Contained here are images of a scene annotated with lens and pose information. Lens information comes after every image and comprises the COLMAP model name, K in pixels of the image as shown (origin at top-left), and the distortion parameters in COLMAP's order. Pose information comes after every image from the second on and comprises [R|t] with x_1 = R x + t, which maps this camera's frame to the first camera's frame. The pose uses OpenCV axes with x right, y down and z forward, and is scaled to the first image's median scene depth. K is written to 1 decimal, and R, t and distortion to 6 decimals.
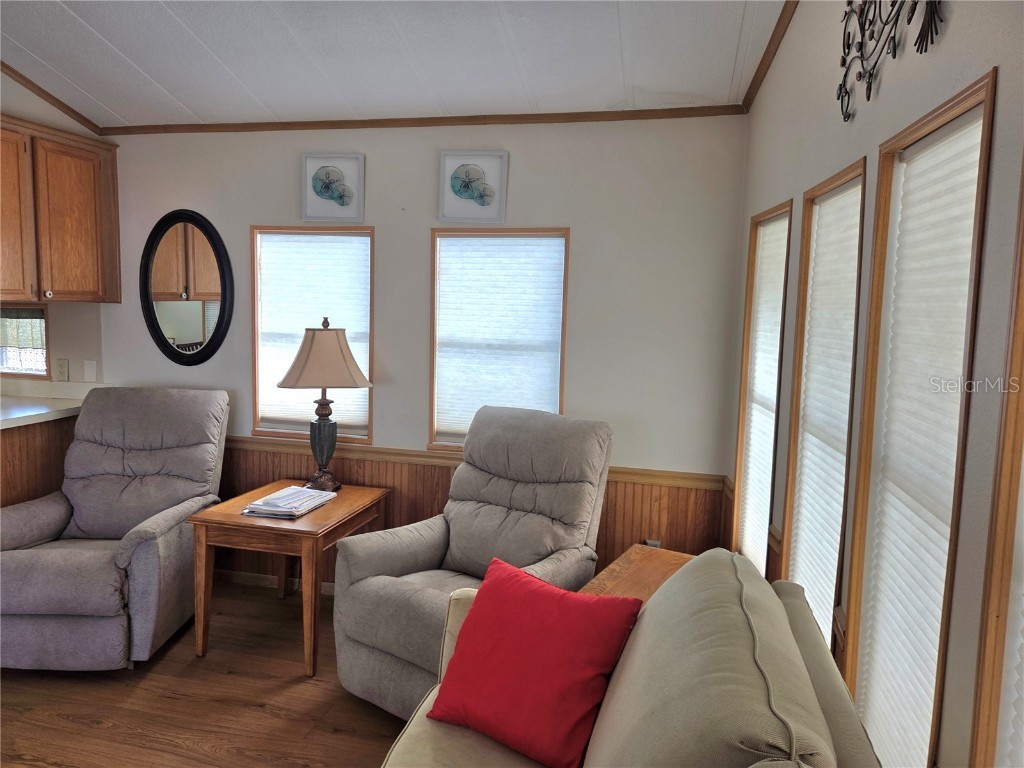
lens RADIAL K [[685.9, 0, 490.4], [0, 685.9, 373.4], [0, 0, 1]] dist [0.080896, -0.067957]
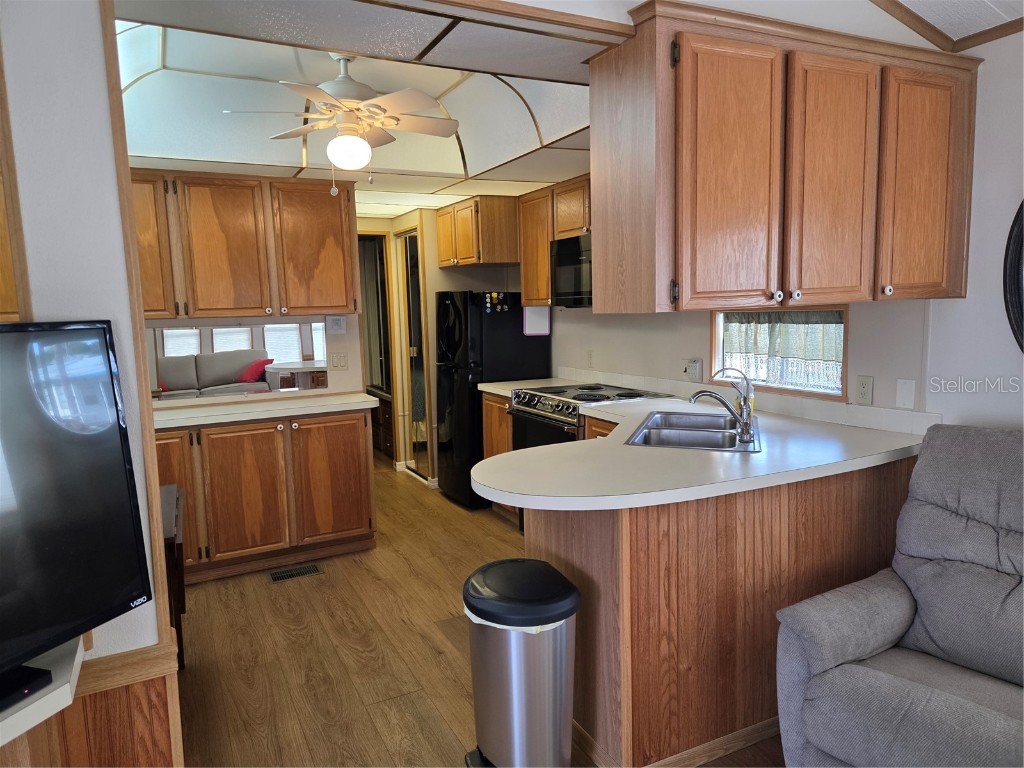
lens RADIAL K [[698.5, 0, 512.0], [0, 698.5, 384.0], [0, 0, 1]] dist [0.075759, -0.067684]
pose [[0.658708, 0.045757, -0.751006, -0.388554], [-0.029204, 0.998952, 0.035250, -0.037451], [0.751832, -0.001287, 0.659354, 0.279381]]
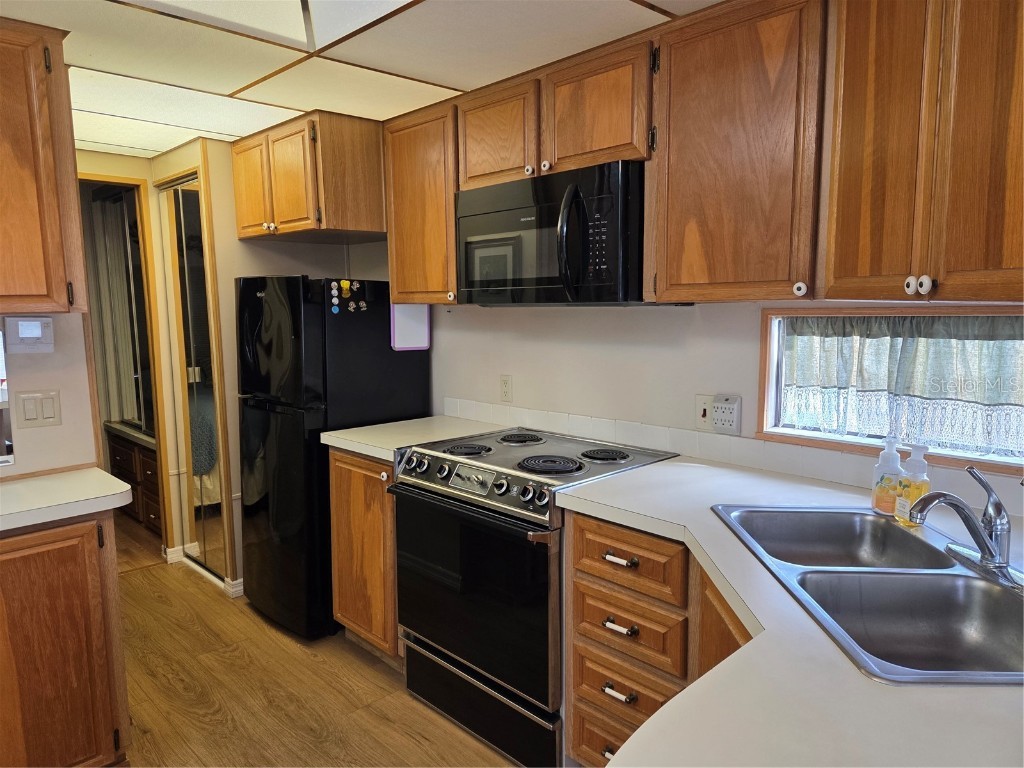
lens RADIAL K [[698.5, 0, 512.0], [0, 698.5, 384.0], [0, 0, 1]] dist [0.075759, -0.067684]
pose [[0.851381, 0.027657, -0.523818, -0.968694], [-0.016348, 0.999523, 0.026204, -0.078386], [0.524292, -0.013747, 0.851427, 0.627920]]
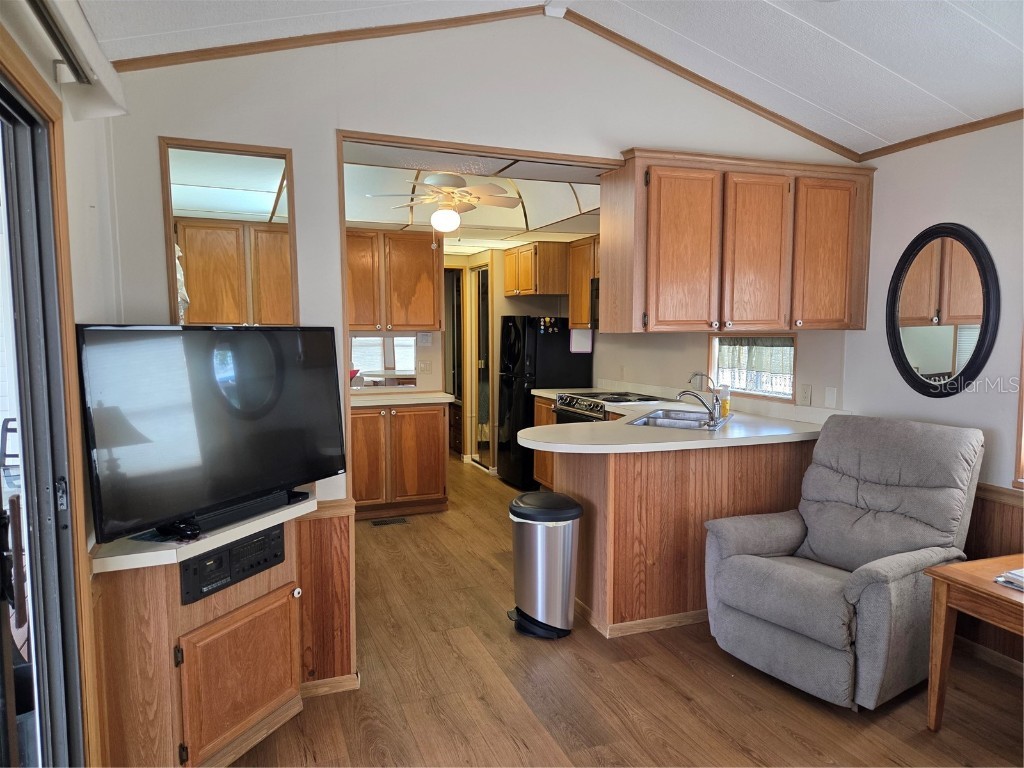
lens RADIAL K [[698.5, 0, 512.0], [0, 698.5, 384.0], [0, 0, 1]] dist [0.075759, -0.067684]
pose [[0.585484, 0.041271, -0.809632, -0.016803], [-0.063316, 0.997981, 0.005086, 0.001673], [0.808207, 0.048285, 0.586915, 0.028779]]
